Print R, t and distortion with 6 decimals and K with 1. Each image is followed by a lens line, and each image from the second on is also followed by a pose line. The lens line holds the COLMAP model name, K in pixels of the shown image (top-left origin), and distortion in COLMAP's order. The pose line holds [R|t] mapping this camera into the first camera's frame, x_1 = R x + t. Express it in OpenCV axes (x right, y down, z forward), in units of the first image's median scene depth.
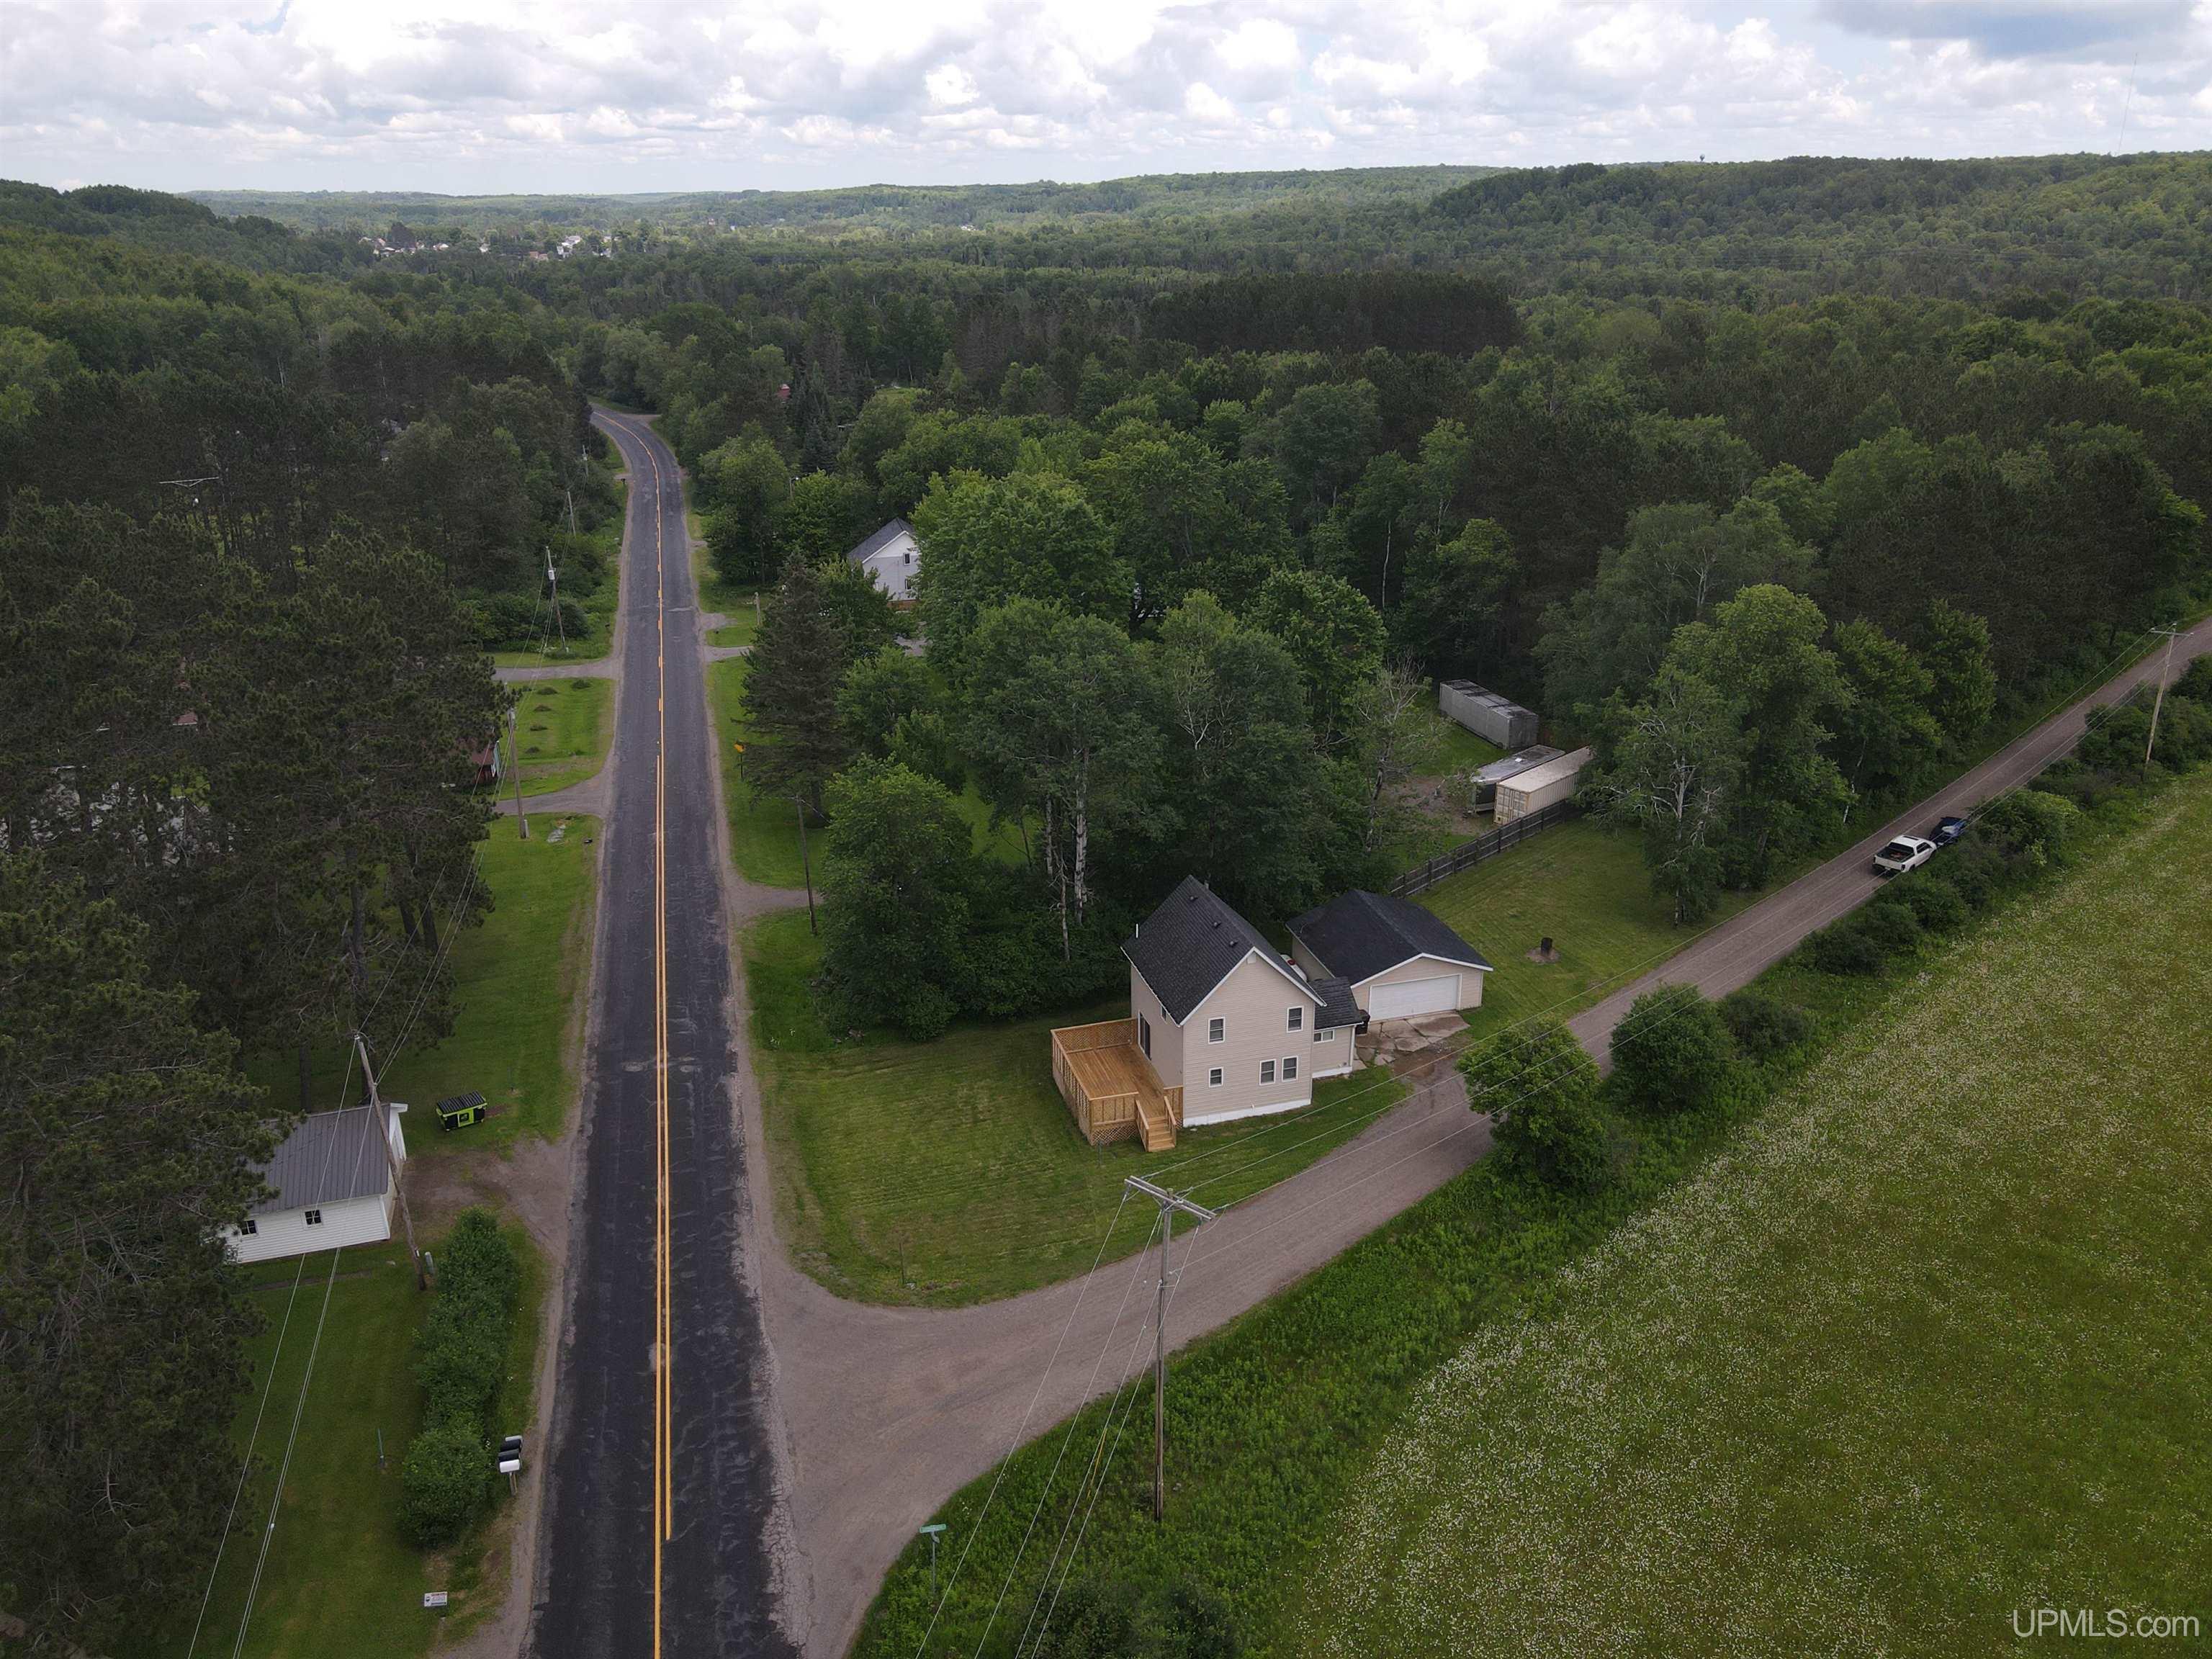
lens RADIAL K [[1622.4, 0, 1102.6], [0, 1622.4, 842.2], [0, 0, 1]] dist [0.008015, 0.028923]
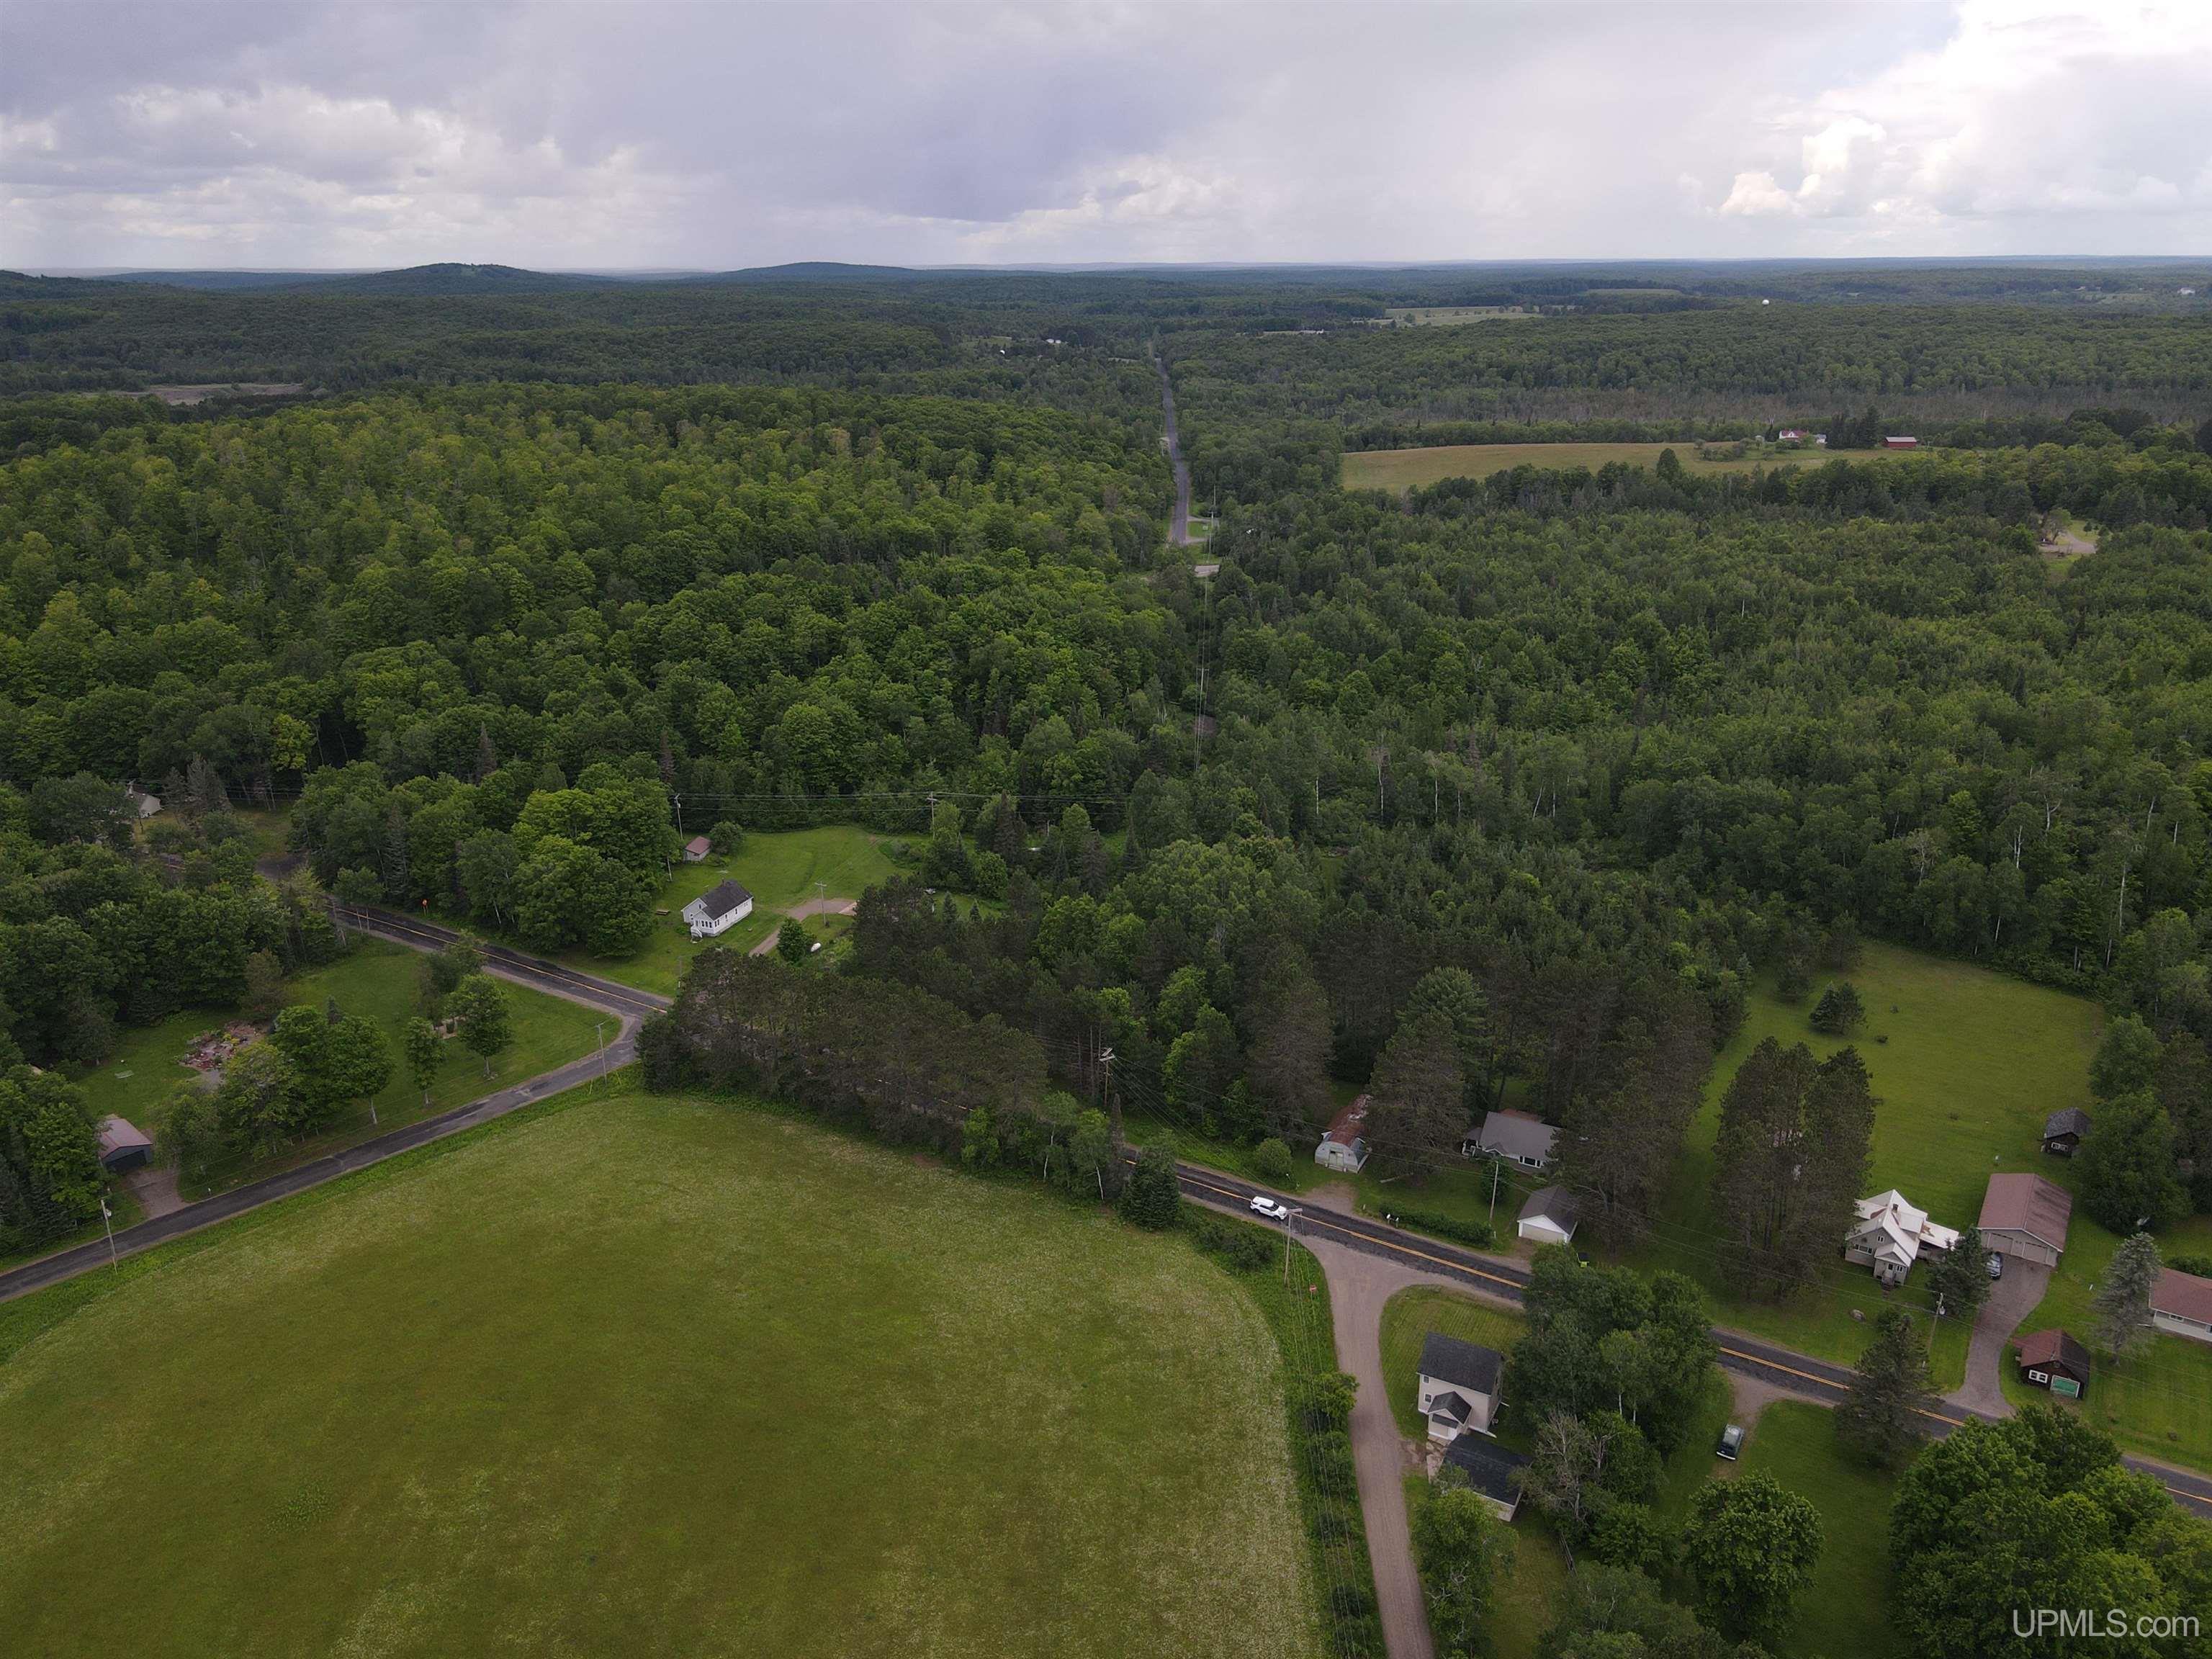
lens RADIAL K [[1622.4, 0, 1102.6], [0, 1622.4, 842.2], [0, 0, 1]] dist [0.008015, 0.028923]
pose [[-0.700494, 0.252485, -0.667502, 1.712292], [-0.255004, 0.785023, 0.564545, -1.615670], [0.666544, 0.565676, -0.485519, 1.259703]]
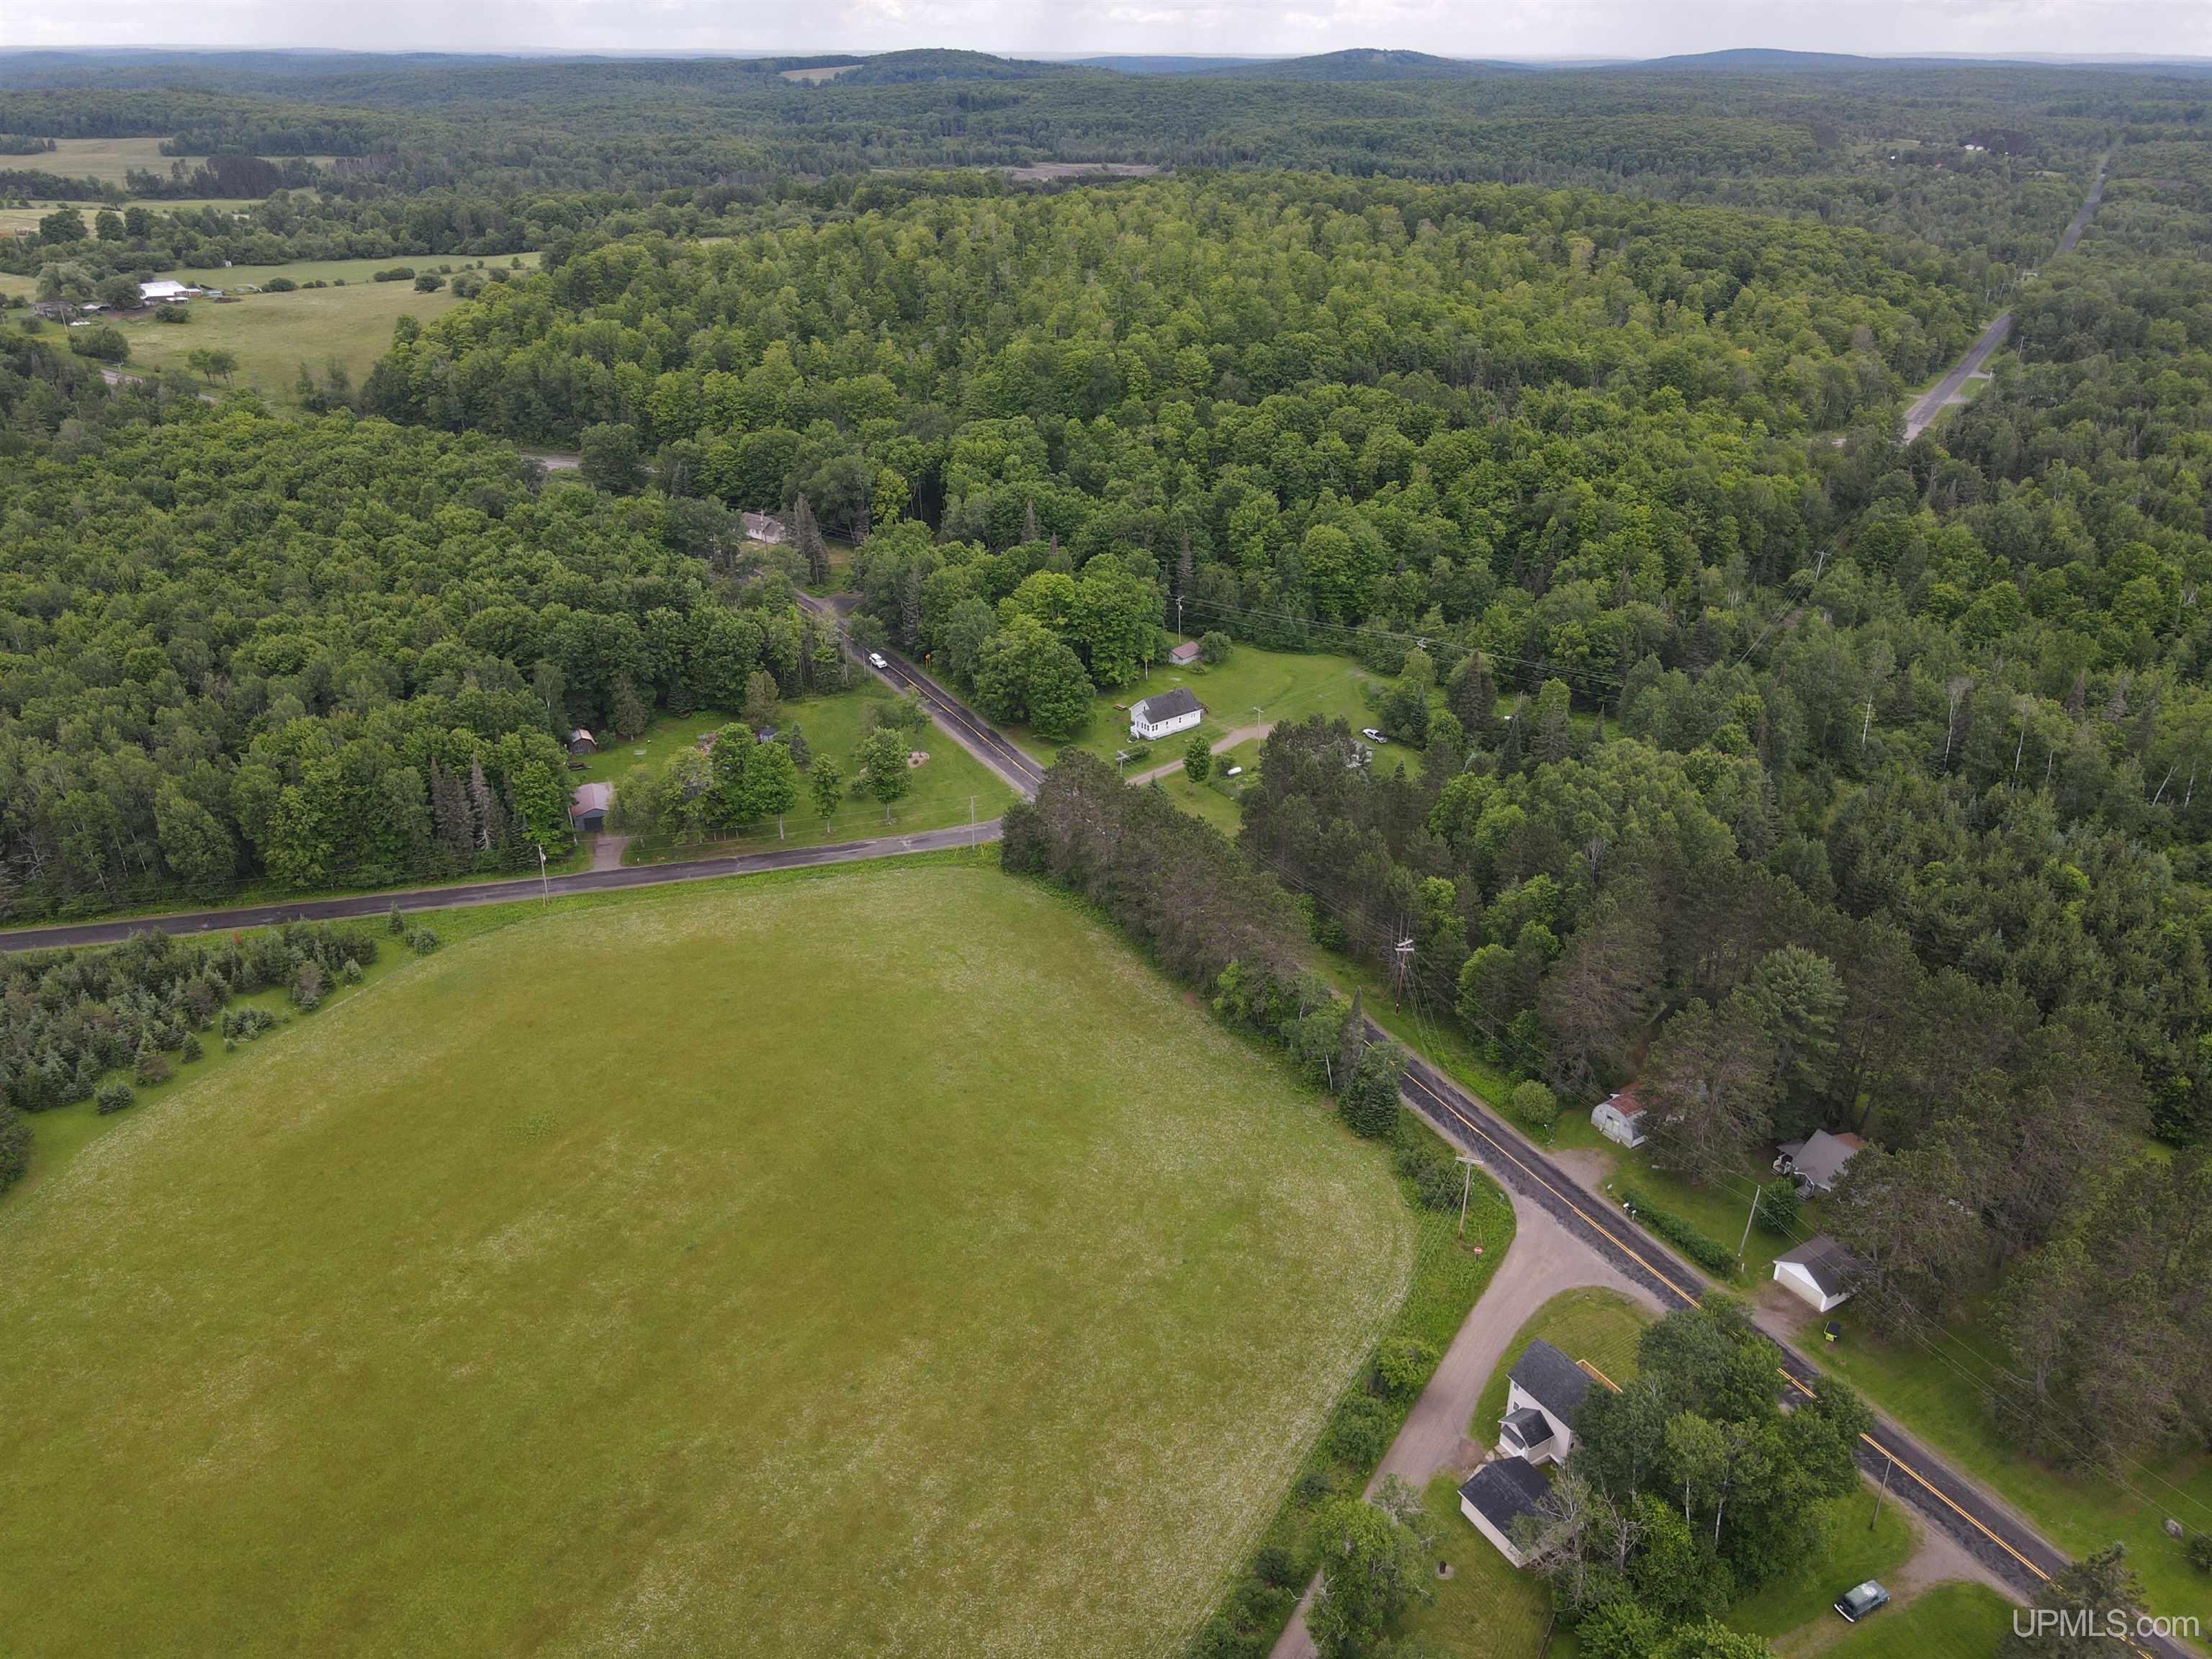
lens RADIAL K [[1626.8, 0, 1106.0], [0, 1626.8, 829.5], [0, 0, 1]] dist [-0.002503, 0.045651]
pose [[-0.961031, 0.120946, -0.248578, 0.987588], [-0.102443, 0.679374, 0.726606, -1.722827], [0.256758, 0.723756, -0.640509, 1.533408]]
